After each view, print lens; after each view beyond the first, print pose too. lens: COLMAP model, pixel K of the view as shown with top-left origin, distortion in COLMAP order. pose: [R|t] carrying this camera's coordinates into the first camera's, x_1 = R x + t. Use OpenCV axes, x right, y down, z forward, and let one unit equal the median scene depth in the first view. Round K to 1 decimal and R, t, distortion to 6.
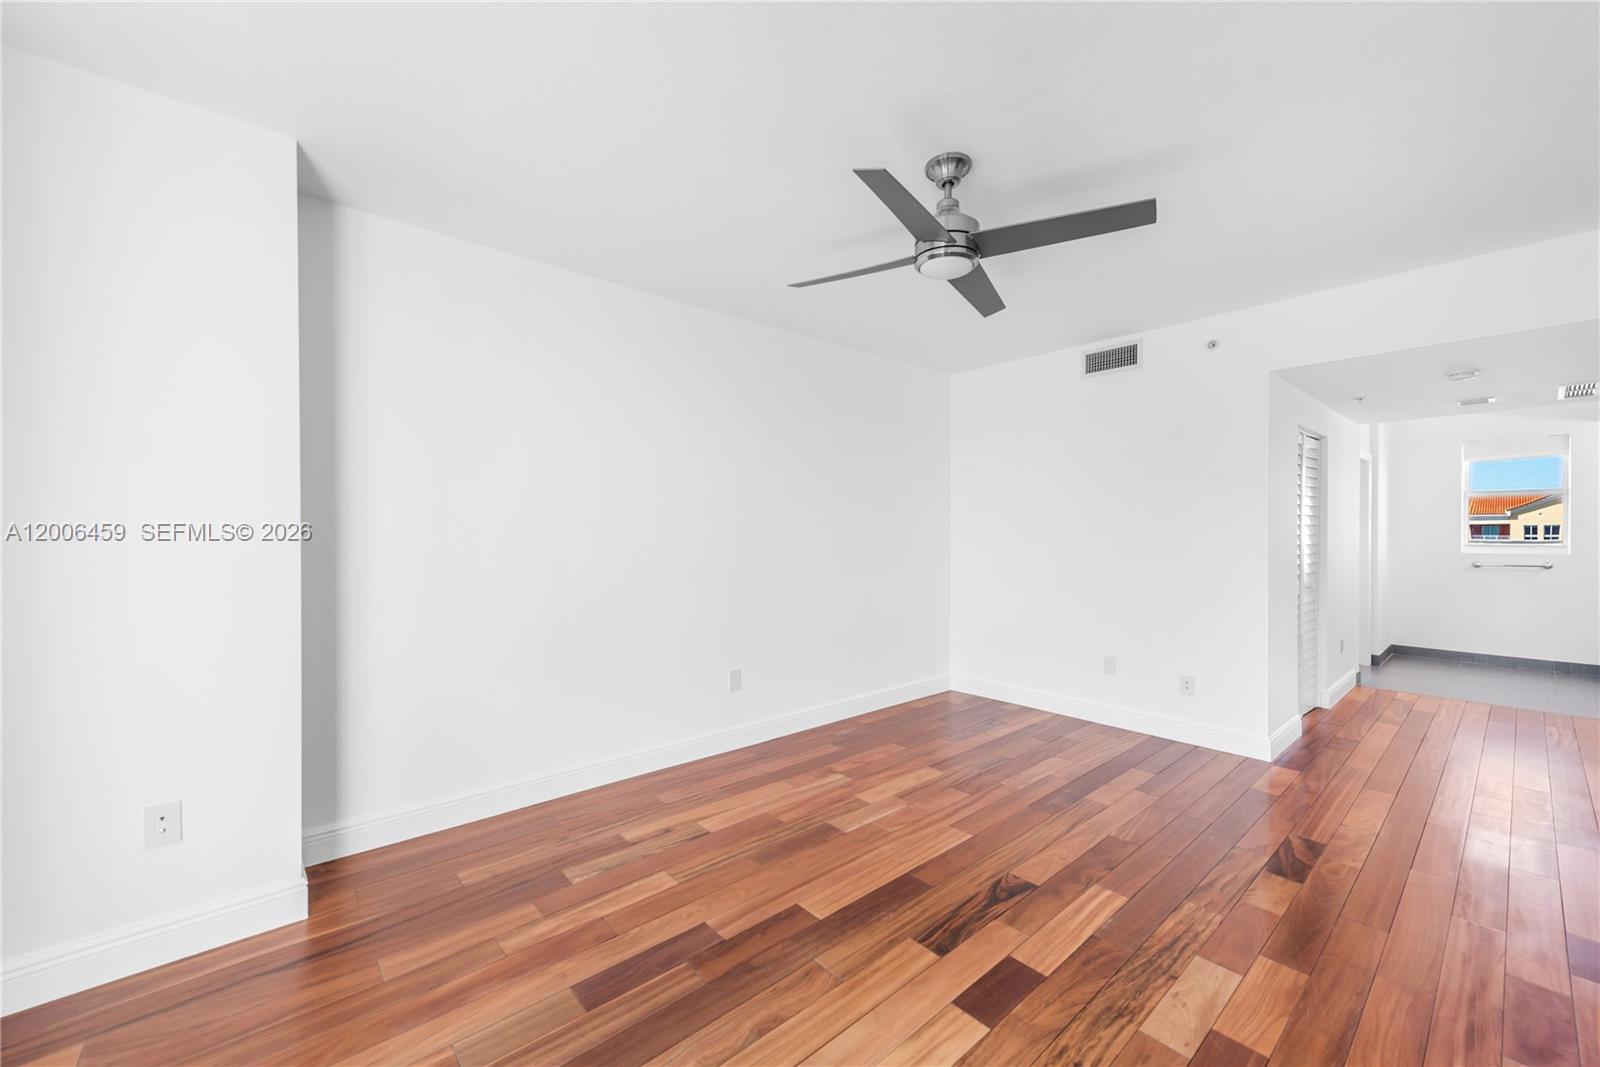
lens RADIAL K [[621.7, 0, 796.0], [0, 621.7, 532.7], [0, 0, 1]] dist [0.019295, -0.000451]
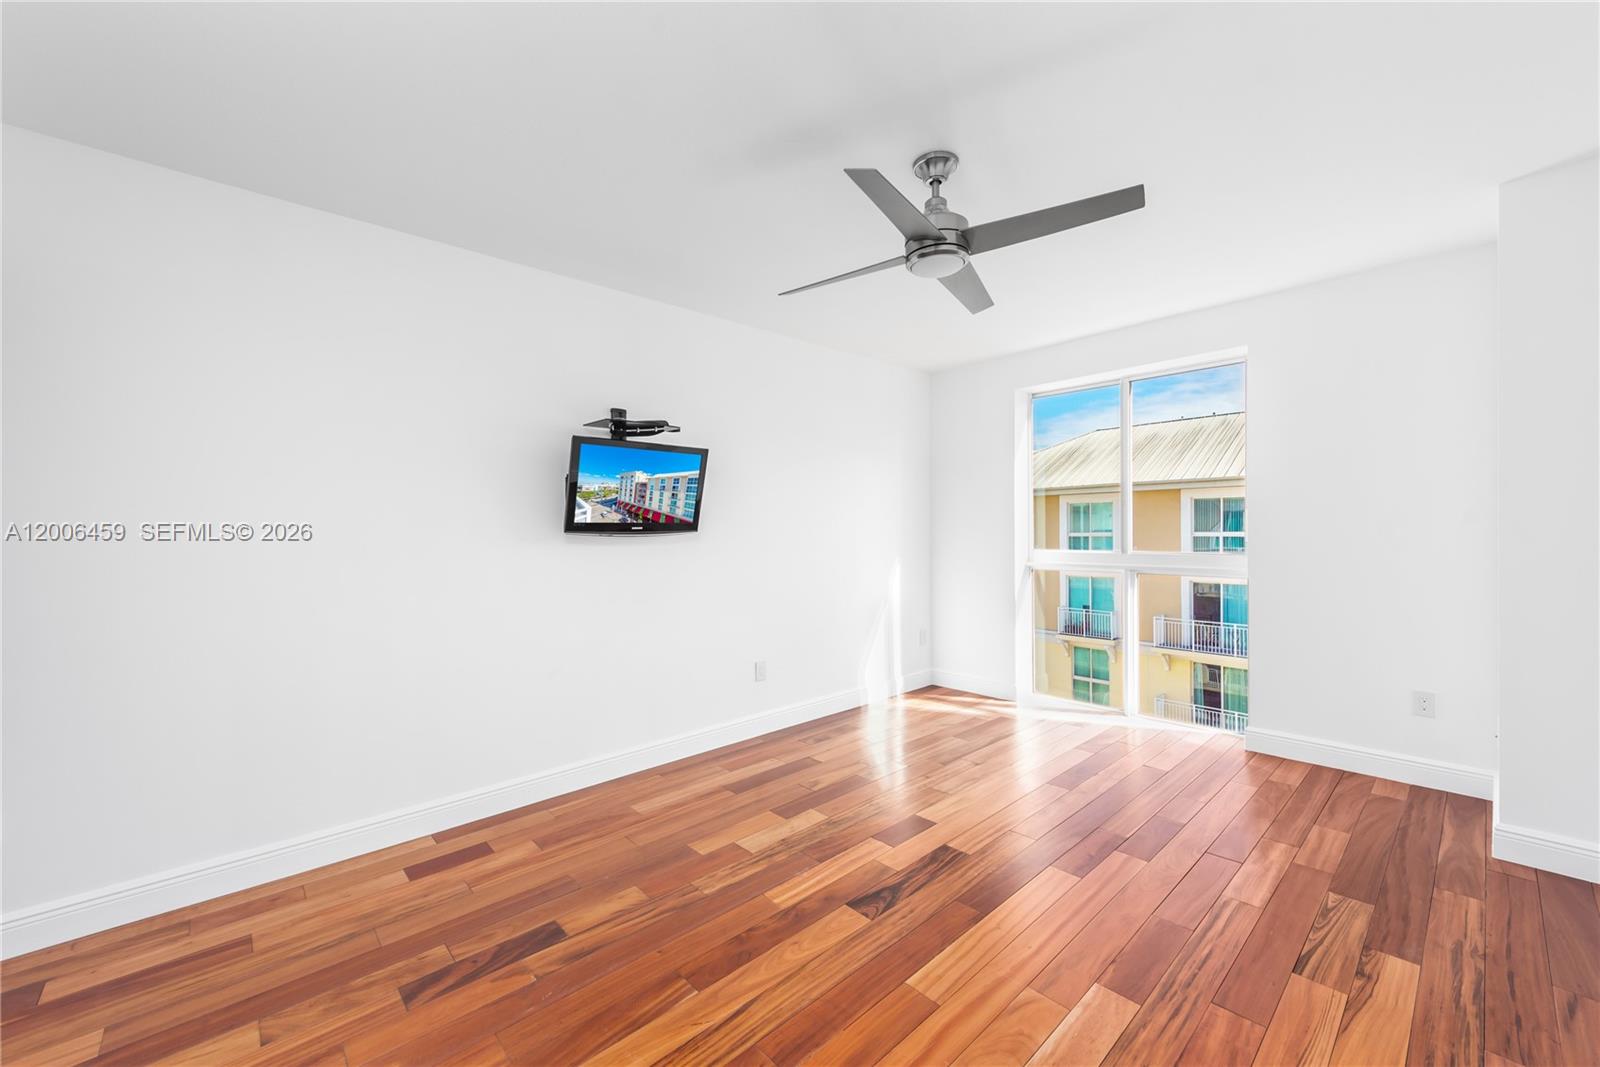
lens RADIAL K [[631.3, 0, 805.0], [0, 631.3, 534.6], [0, 0, 1]] dist [0.011702, -0.002968]
pose [[-0.999193, 0.007879, -0.039385, 0.463898], [0.007200, 0.999824, 0.017344, -0.007962], [0.039515, 0.017046, -0.999074, 1.869618]]
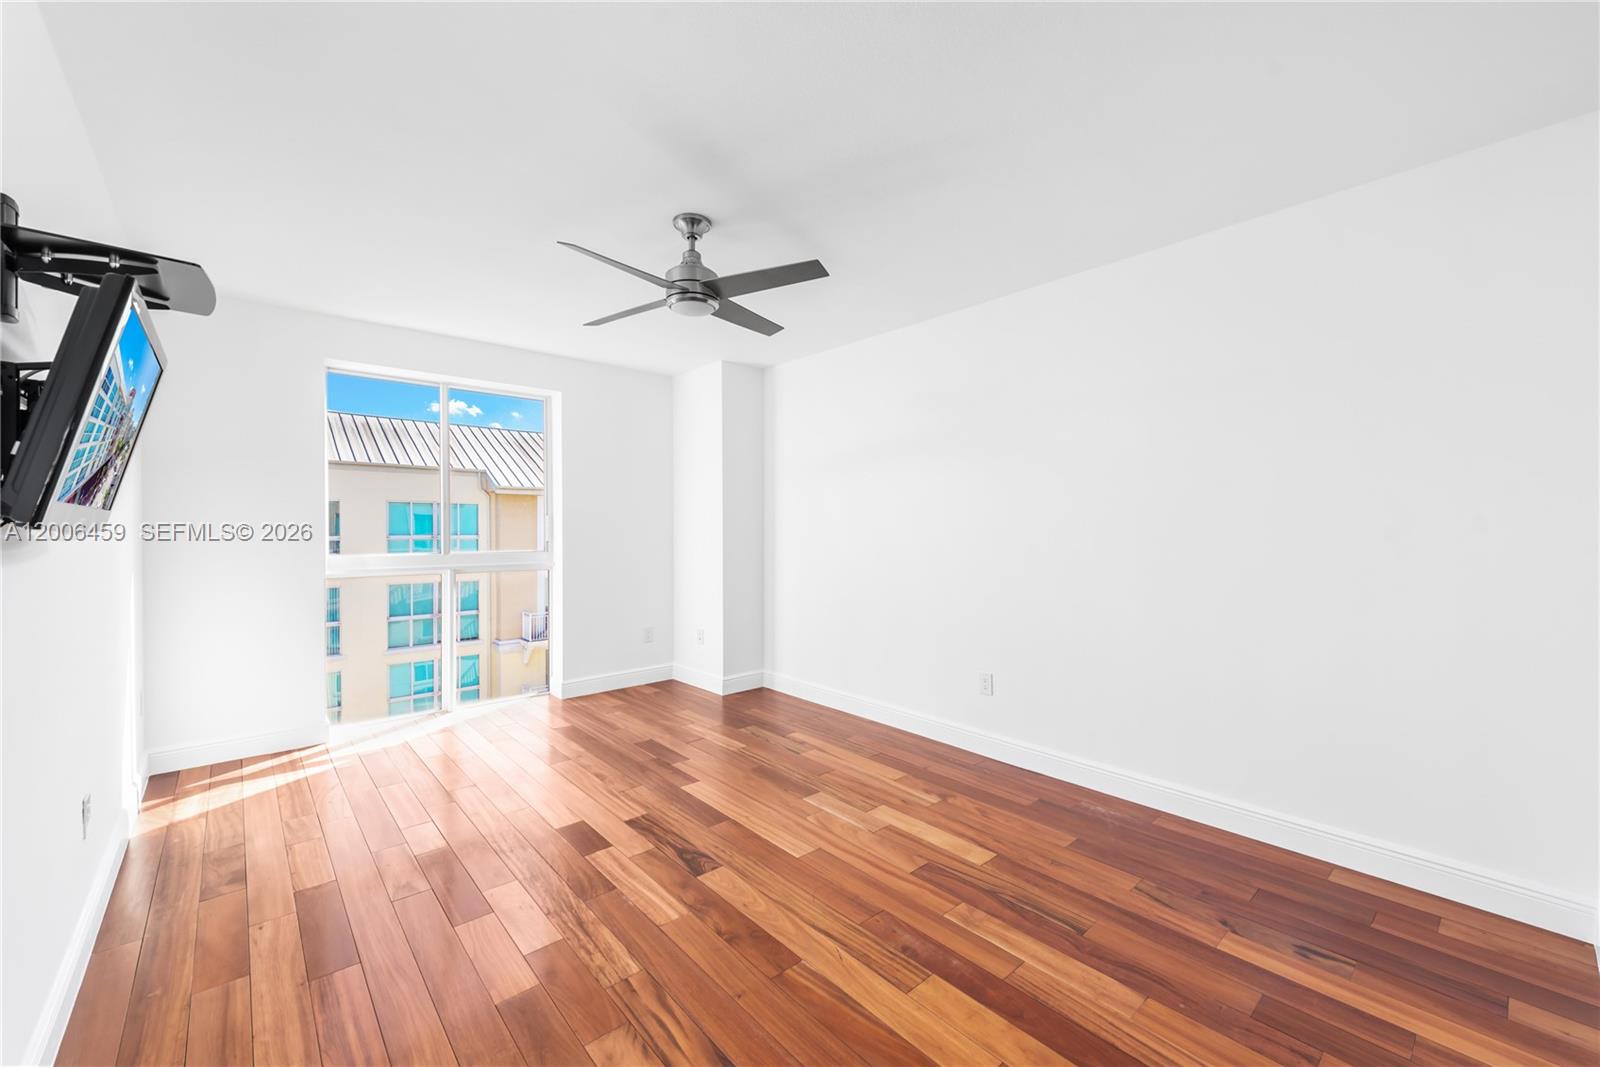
lens RADIAL K [[631.3, 0, 805.0], [0, 631.3, 534.6], [0, 0, 1]] dist [0.011702, -0.002968]
pose [[0.018027, 0.007463, -0.999810, 1.349797], [-0.004440, 0.999963, 0.007384, 0.007277], [0.999828, 0.004306, 0.018059, 1.113250]]
